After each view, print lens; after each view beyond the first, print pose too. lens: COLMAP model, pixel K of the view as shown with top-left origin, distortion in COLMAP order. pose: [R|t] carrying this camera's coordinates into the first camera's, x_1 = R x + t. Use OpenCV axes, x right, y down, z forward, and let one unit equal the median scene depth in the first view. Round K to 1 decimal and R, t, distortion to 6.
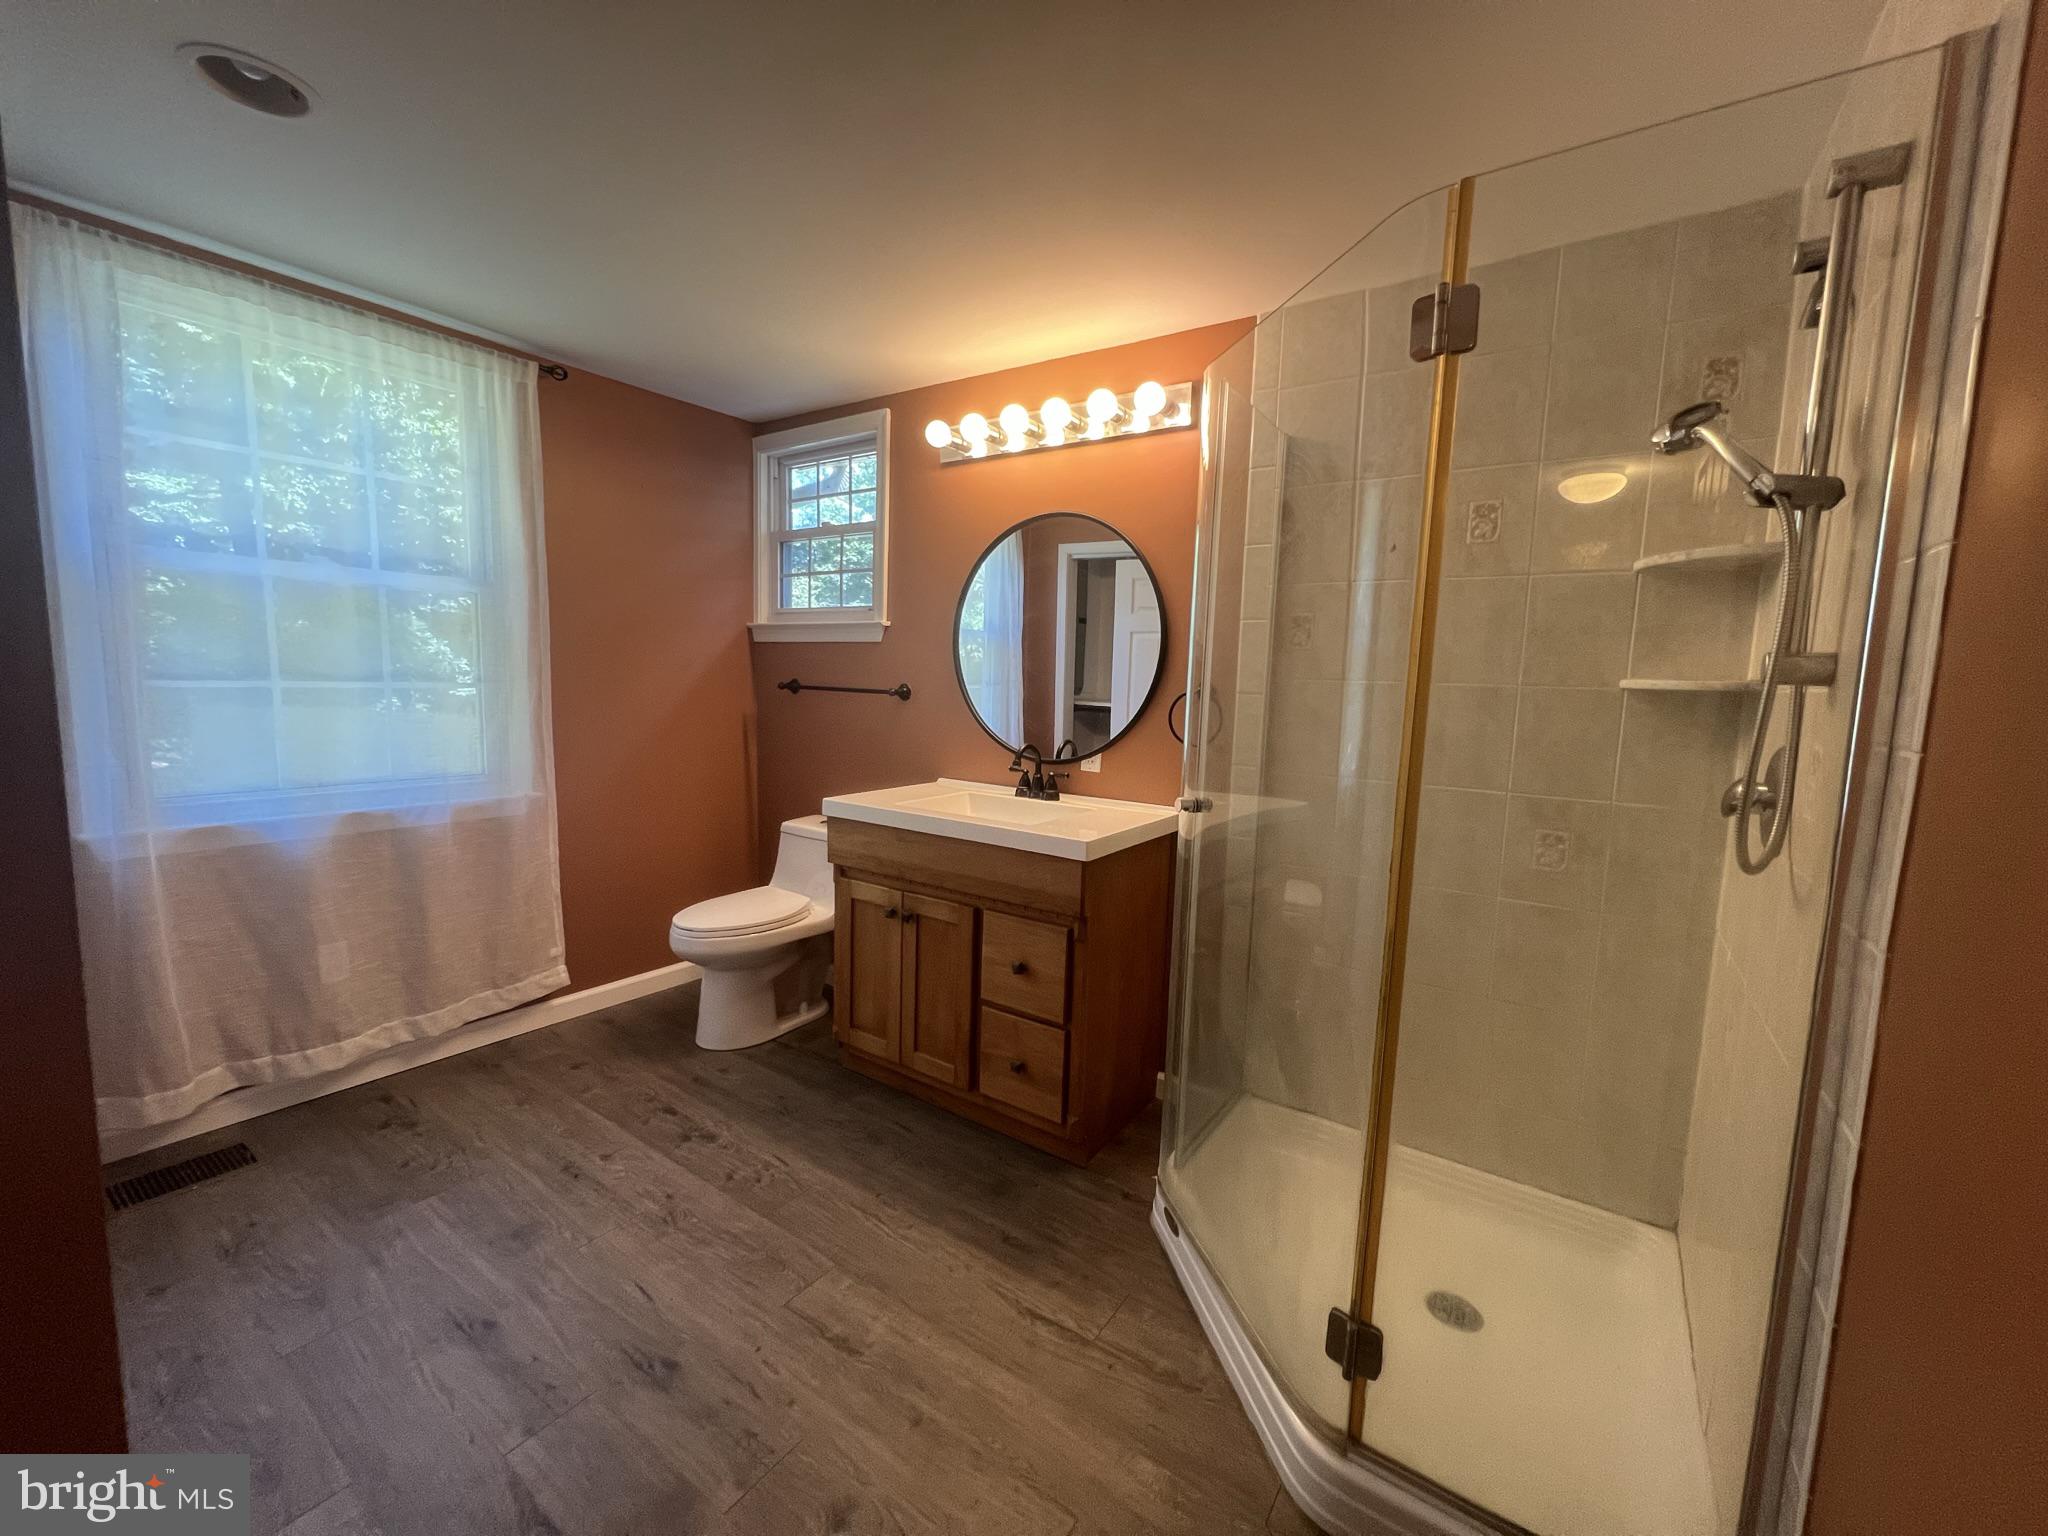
lens RADIAL K [[819.3, 0, 1024.1], [0, 819.3, 774.3], [0, 0, 1]] dist [0.003943, 0.000057]
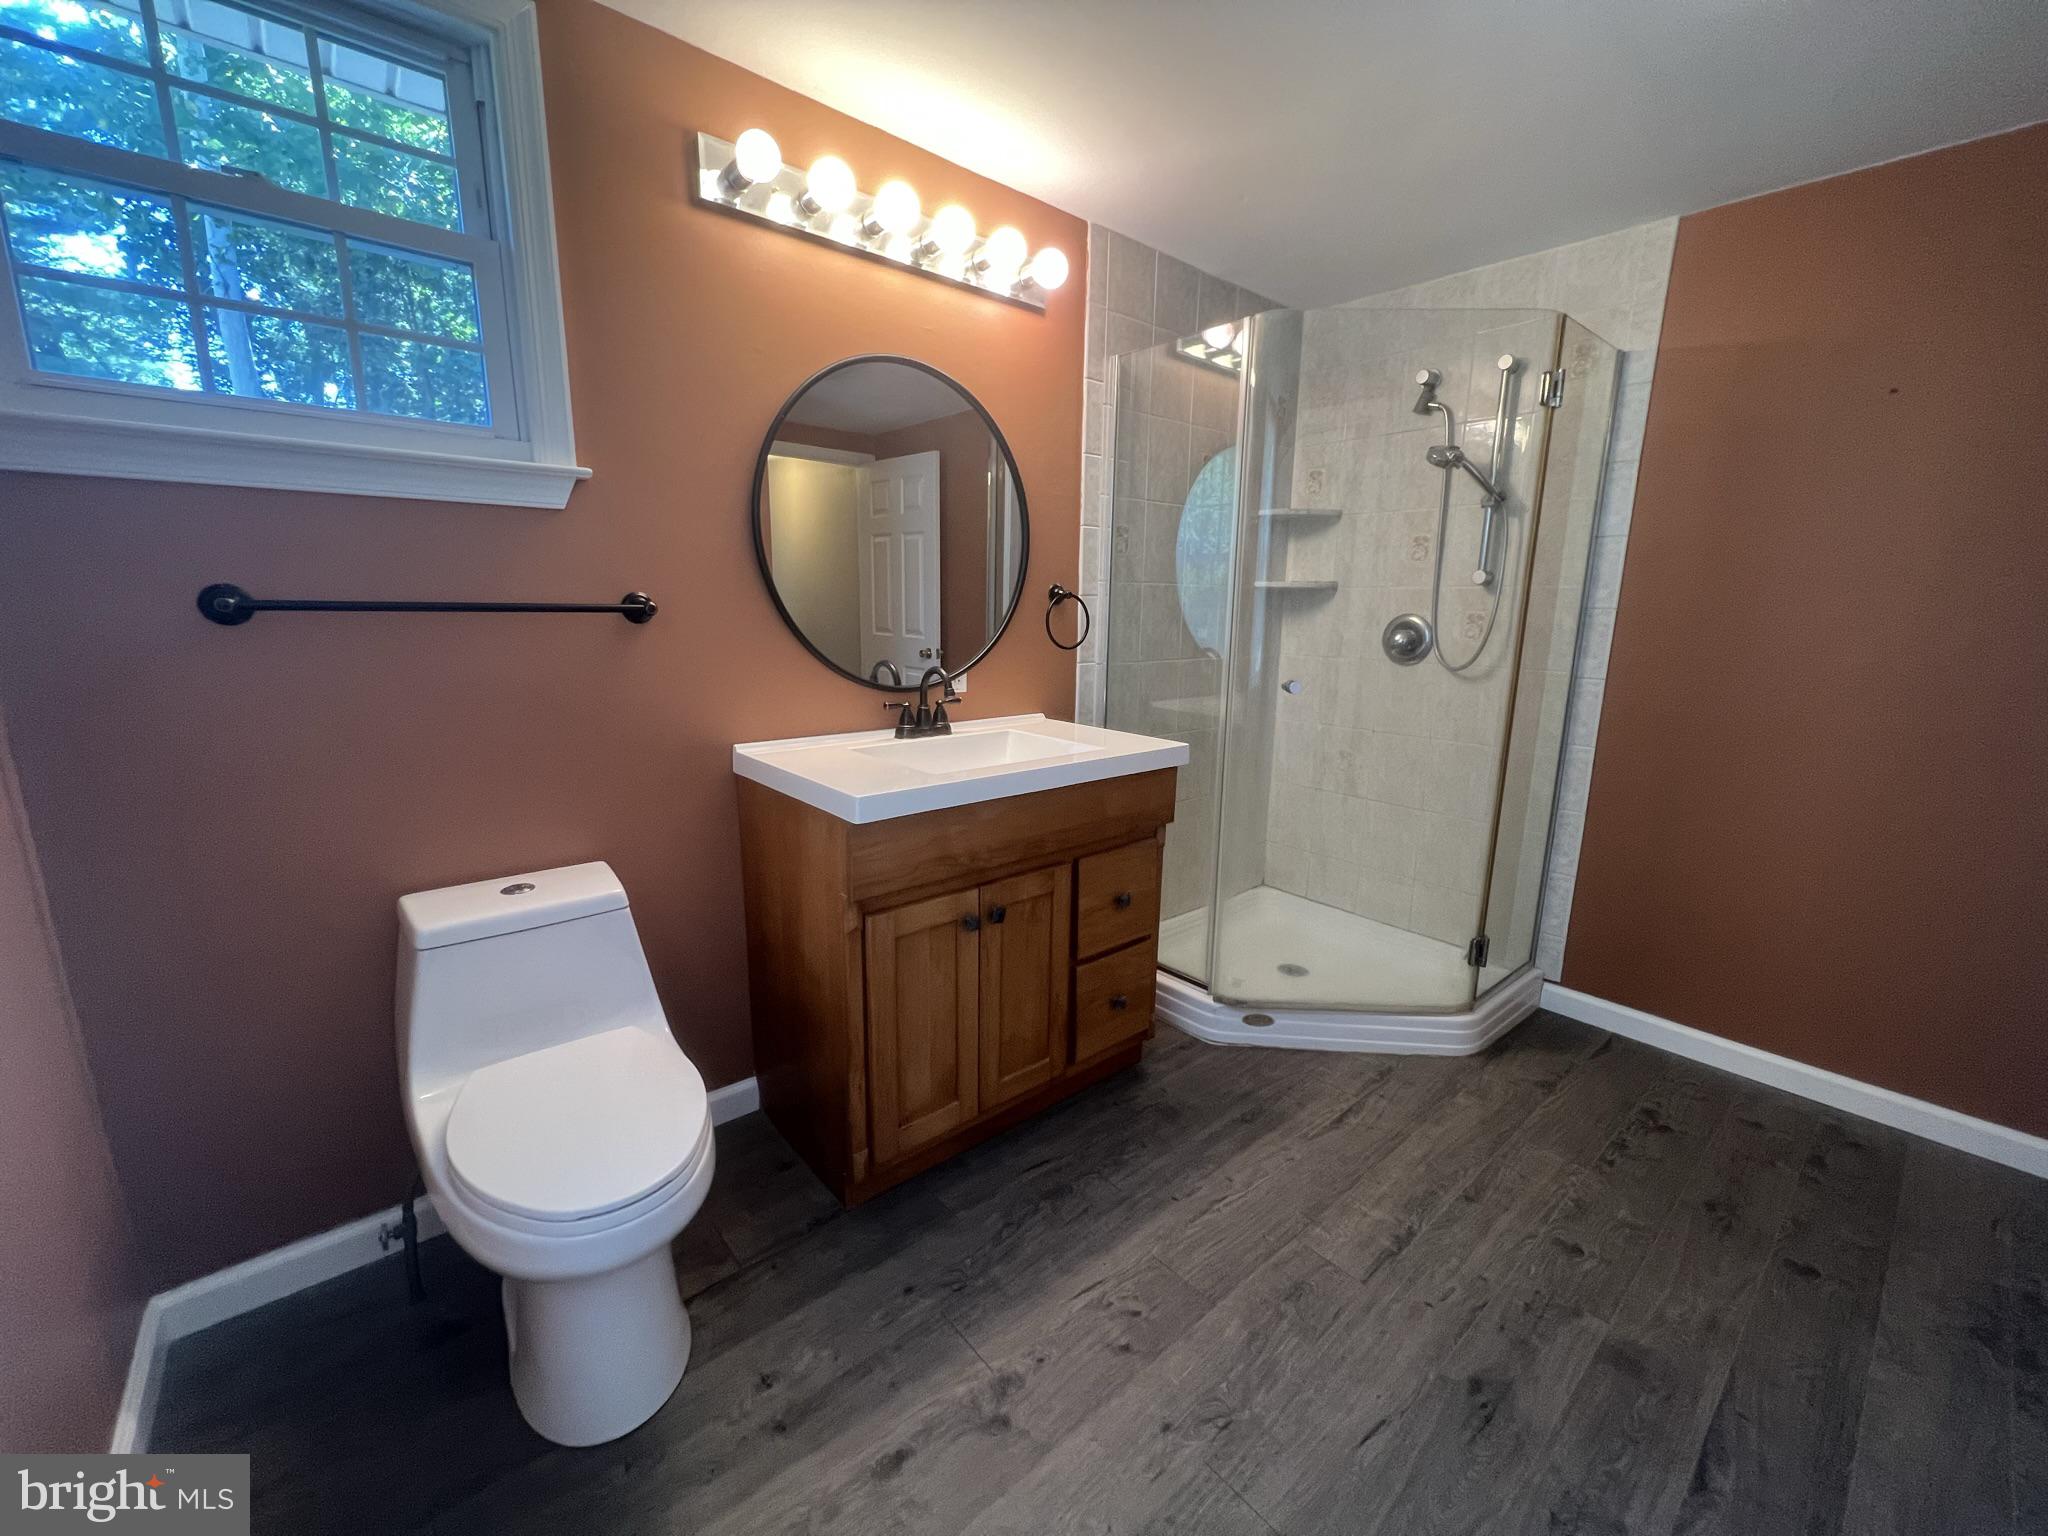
lens RADIAL K [[819.3, 0, 1019.3], [0, 819.3, 775.4], [0, 0, 1]] dist [0.003943, 0.000057]
pose [[0.256835, -0.228378, 0.939084, -0.844975], [0.110446, 0.972249, 0.206237, -0.102923], [-0.960124, 0.050749, 0.274931, 0.818975]]
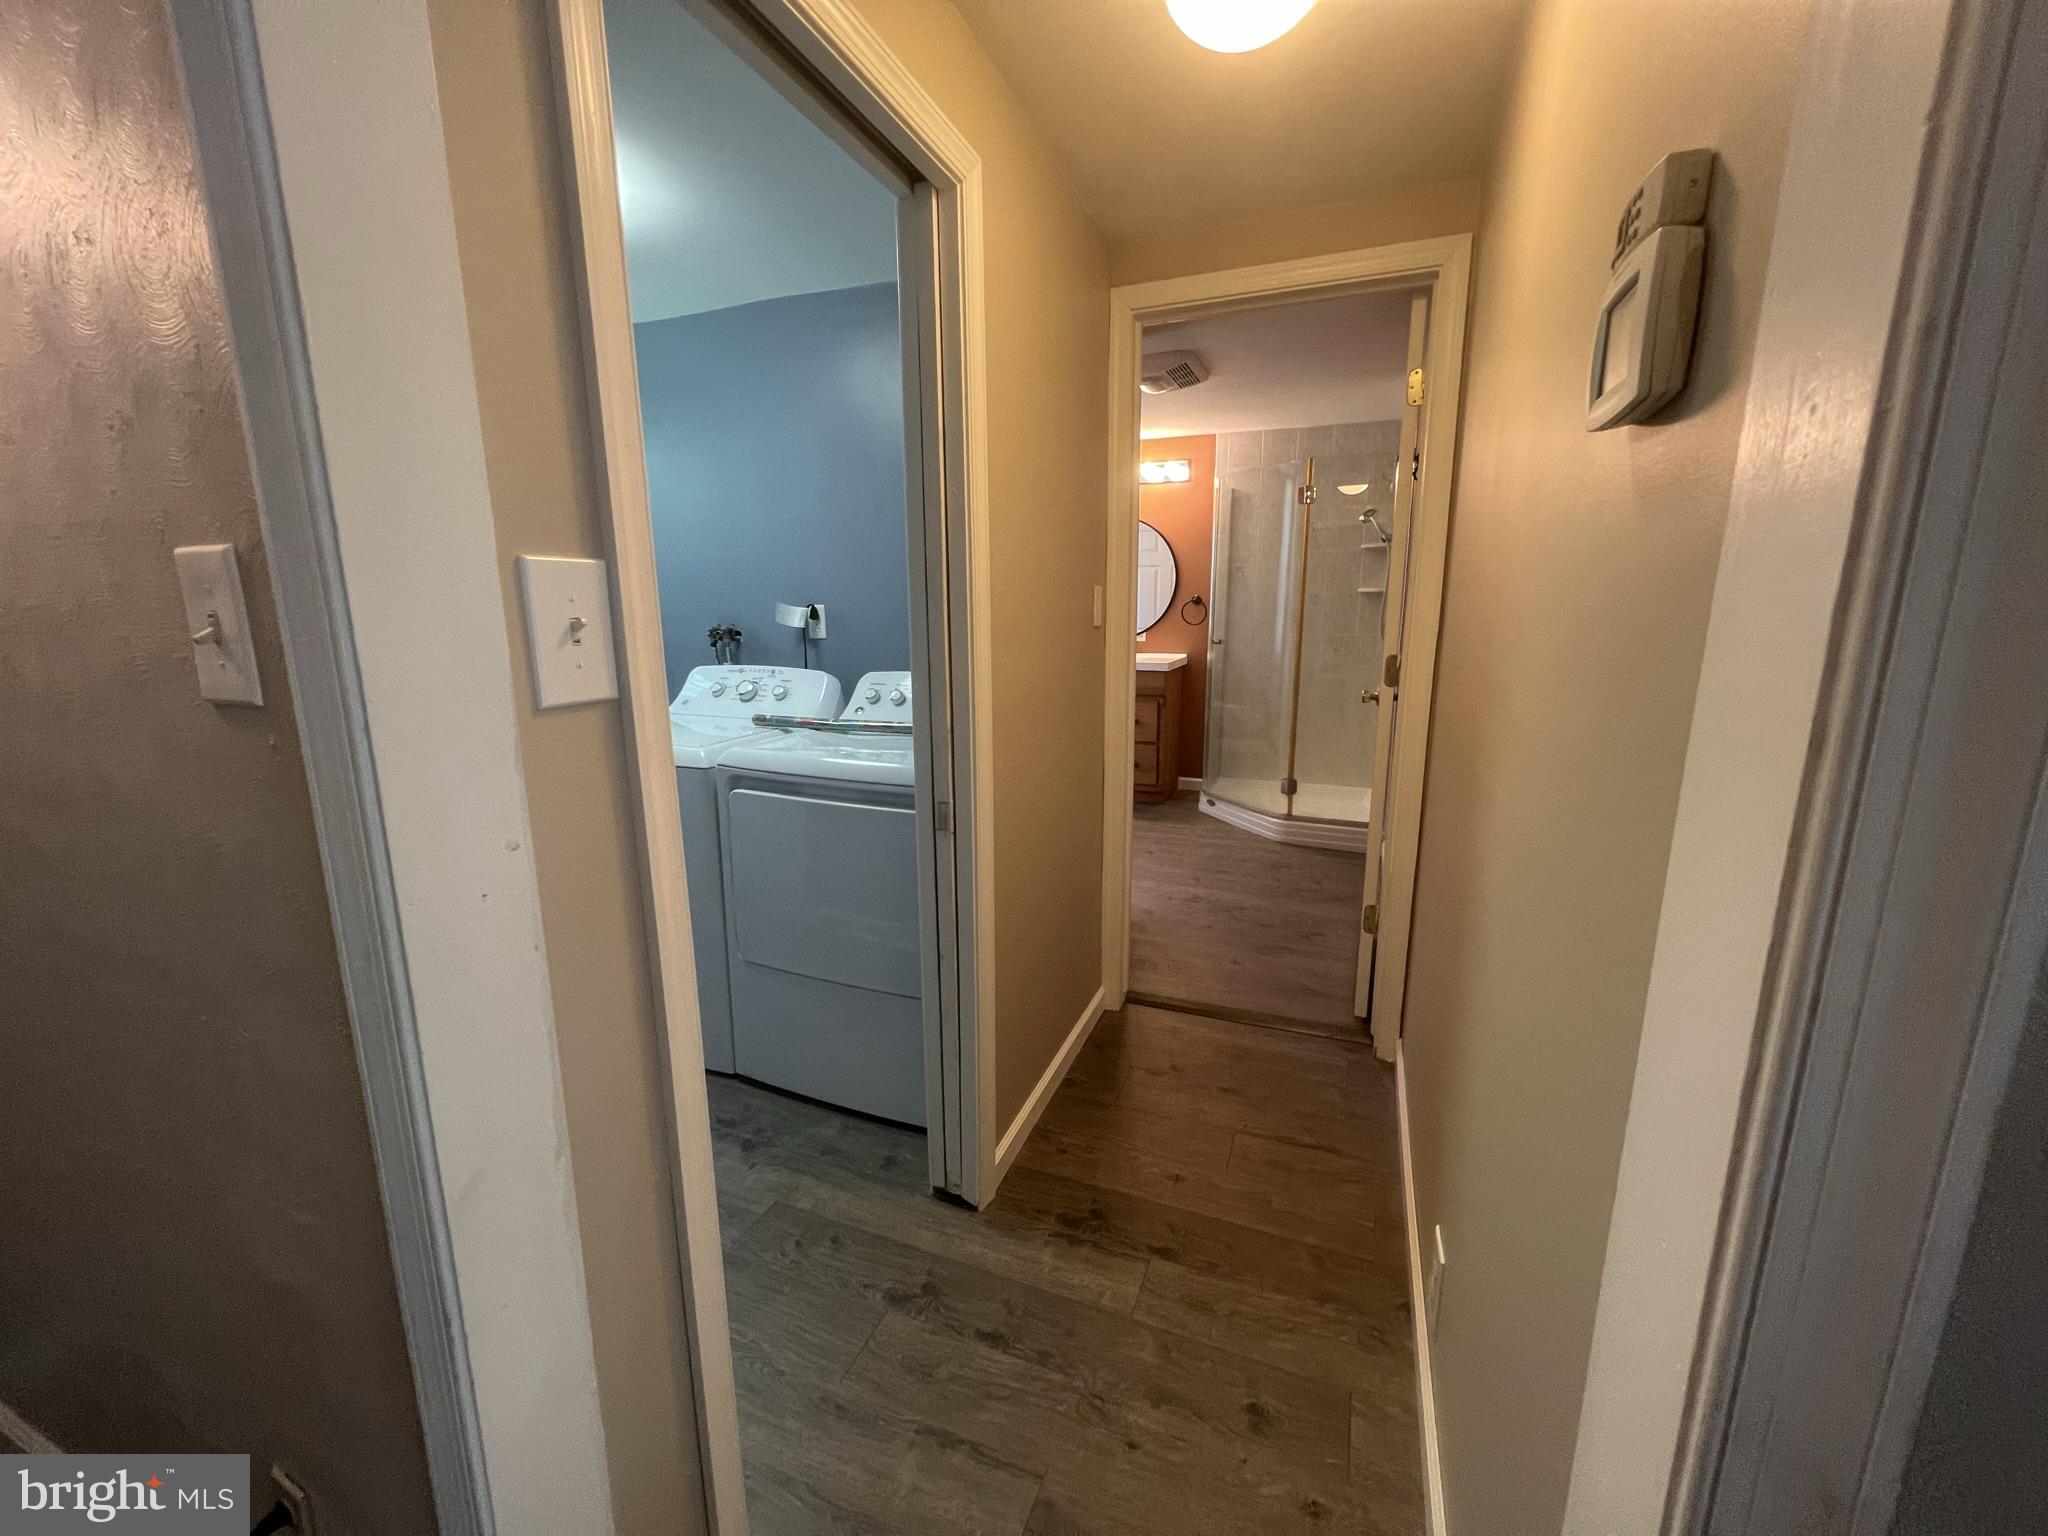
lens RADIAL K [[819.3, 0, 1028.7], [0, 819.3, 767.4], [0, 0, 1]] dist [0.003943, 0.000057]
pose [[0.974861, -0.082983, 0.206785, -0.777154], [0.064322, 0.993359, 0.095396, 0.117623], [-0.213328, -0.079697, 0.973724, -1.200936]]
